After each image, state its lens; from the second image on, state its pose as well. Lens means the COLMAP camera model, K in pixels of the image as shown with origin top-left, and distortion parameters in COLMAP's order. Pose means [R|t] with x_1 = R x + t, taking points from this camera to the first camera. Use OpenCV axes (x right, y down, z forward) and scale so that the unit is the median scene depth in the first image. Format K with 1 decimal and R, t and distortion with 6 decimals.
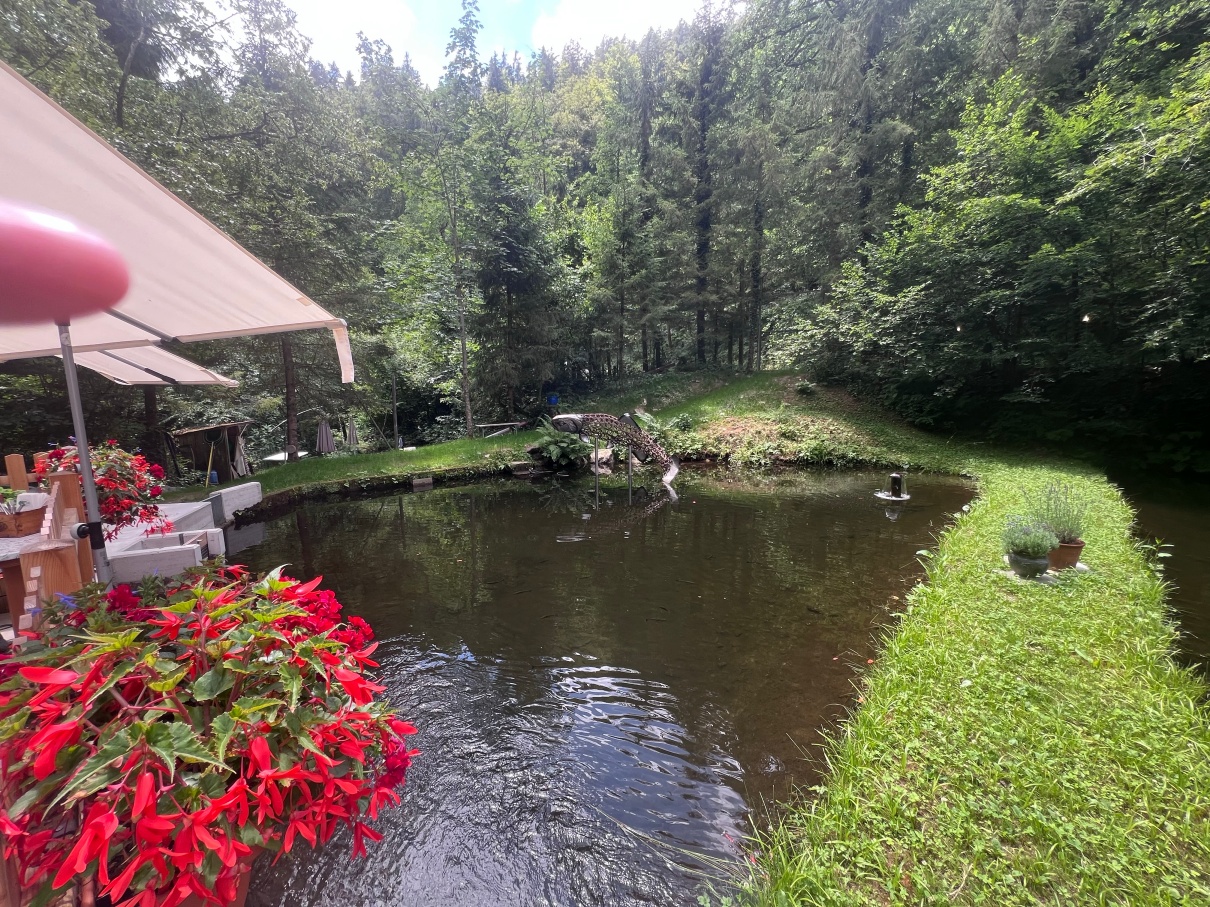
lens RADIAL K [[488.2, 0, 611.3], [0, 488.2, 456.0], [0, 0, 1]] dist [-0.001990, 0.000175]
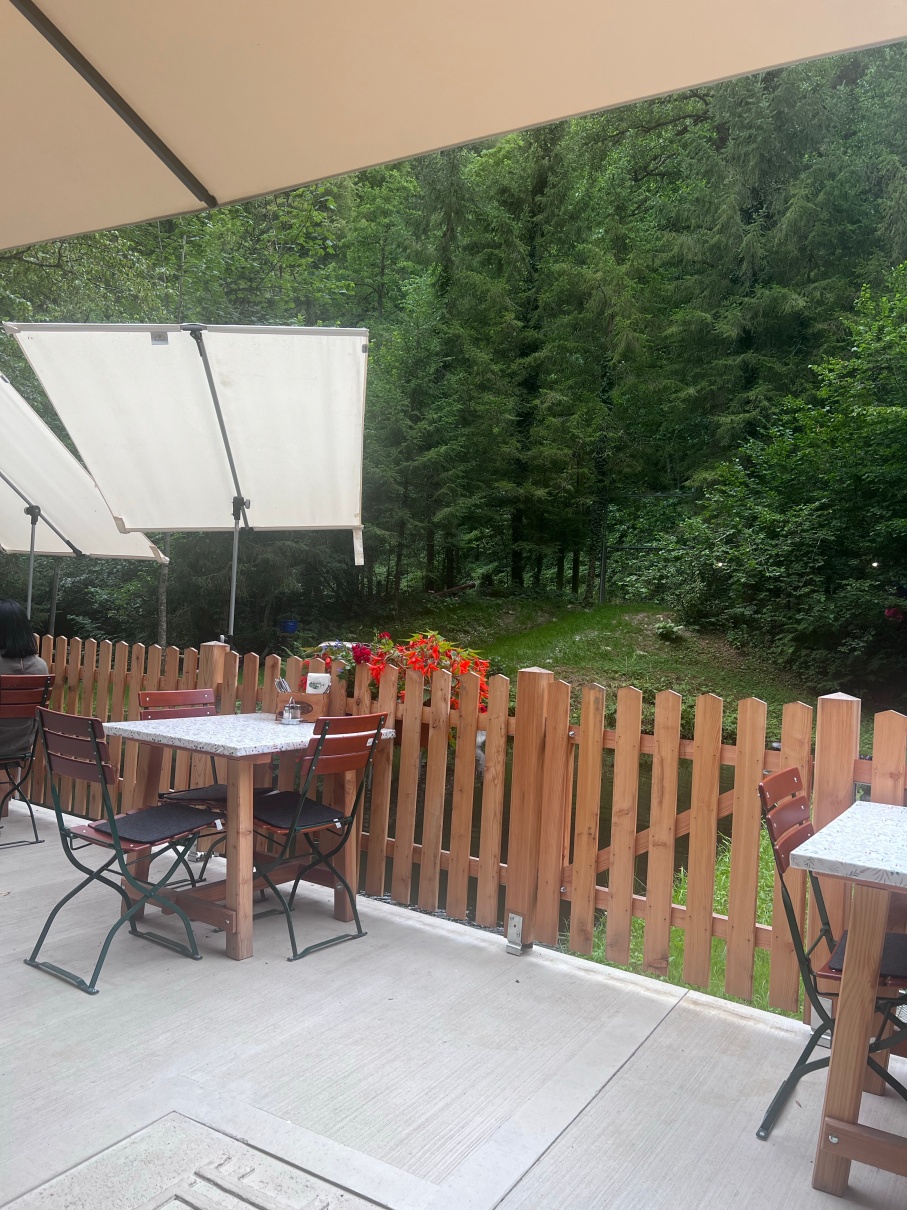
lens RADIAL K [[904.5, 0, 457.1], [0, 904.5, 619.6], [0, 0, 1]] dist [0.039079, -0.062513]
pose [[0.988538, 0.065808, 0.135878, -0.068339], [-0.044933, 0.987459, -0.151349, 0.049014], [-0.144134, 0.143509, 0.979097, -0.201617]]
